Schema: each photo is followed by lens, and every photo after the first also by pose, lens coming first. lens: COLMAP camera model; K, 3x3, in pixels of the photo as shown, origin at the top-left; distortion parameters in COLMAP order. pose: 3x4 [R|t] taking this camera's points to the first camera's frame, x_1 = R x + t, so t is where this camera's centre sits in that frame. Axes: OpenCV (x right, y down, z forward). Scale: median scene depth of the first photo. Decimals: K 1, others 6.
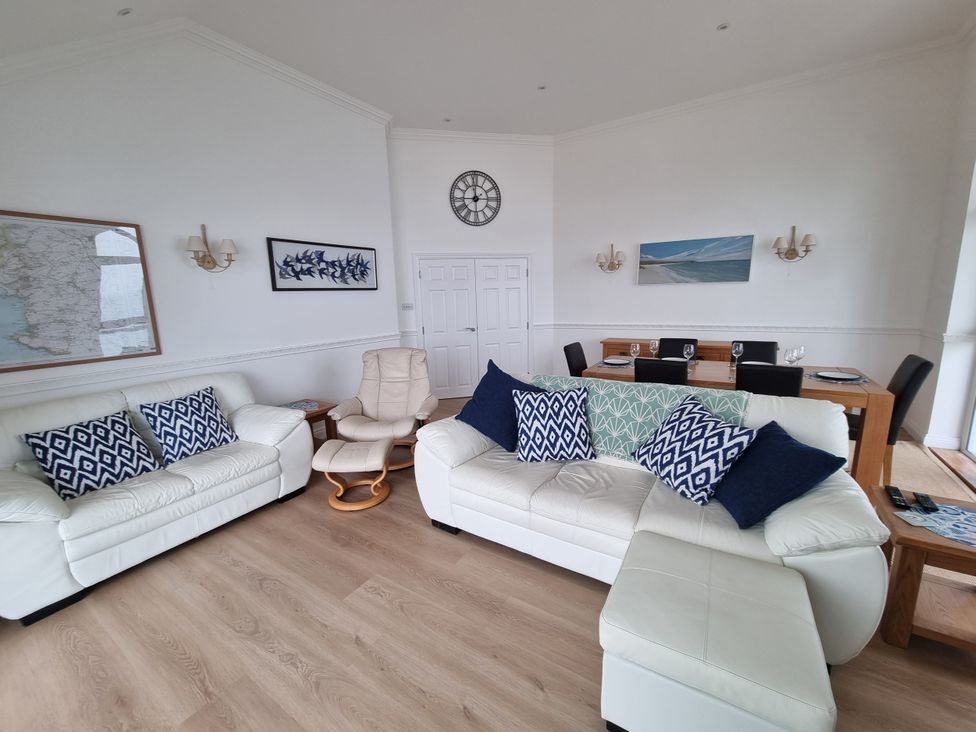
lens RADIAL K [[387.5, 0, 483.8], [0, 387.5, 366.4], [0, 0, 1]] dist [-0.000185, -0.001083]
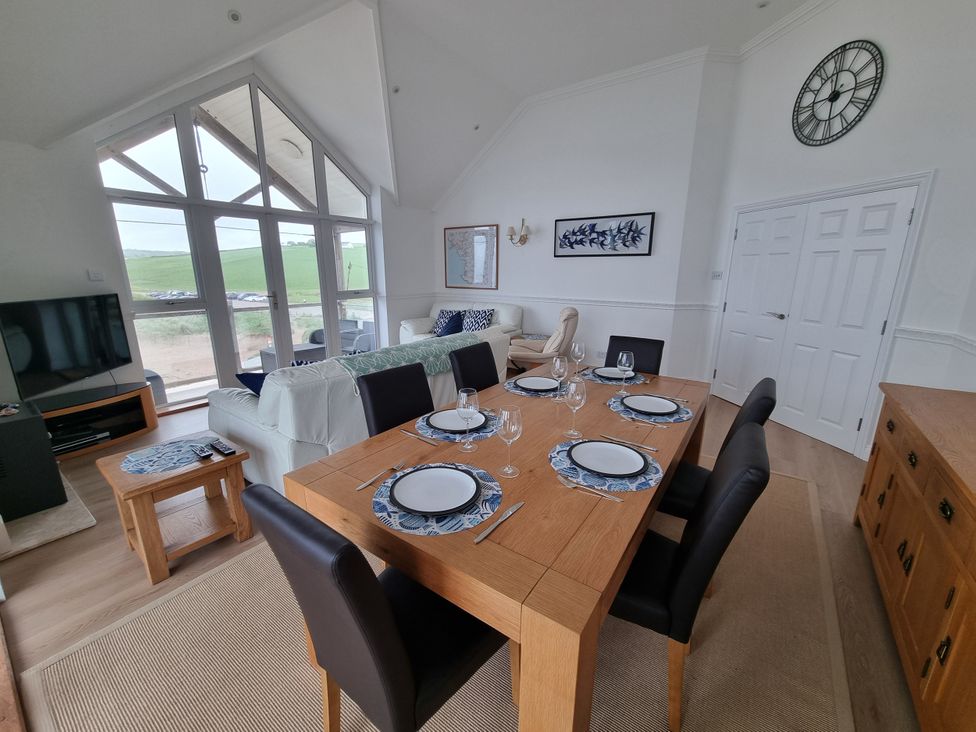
lens RADIAL K [[387.5, 0, 487.1], [0, 387.5, 363.8], [0, 0, 1]] dist [-0.000185, -0.001083]
pose [[-0.021691, 0.269961, -0.962627, 0.829254], [-0.180472, 0.945979, 0.269359, -0.139562], [0.983341, 0.179570, 0.028201, 0.673193]]
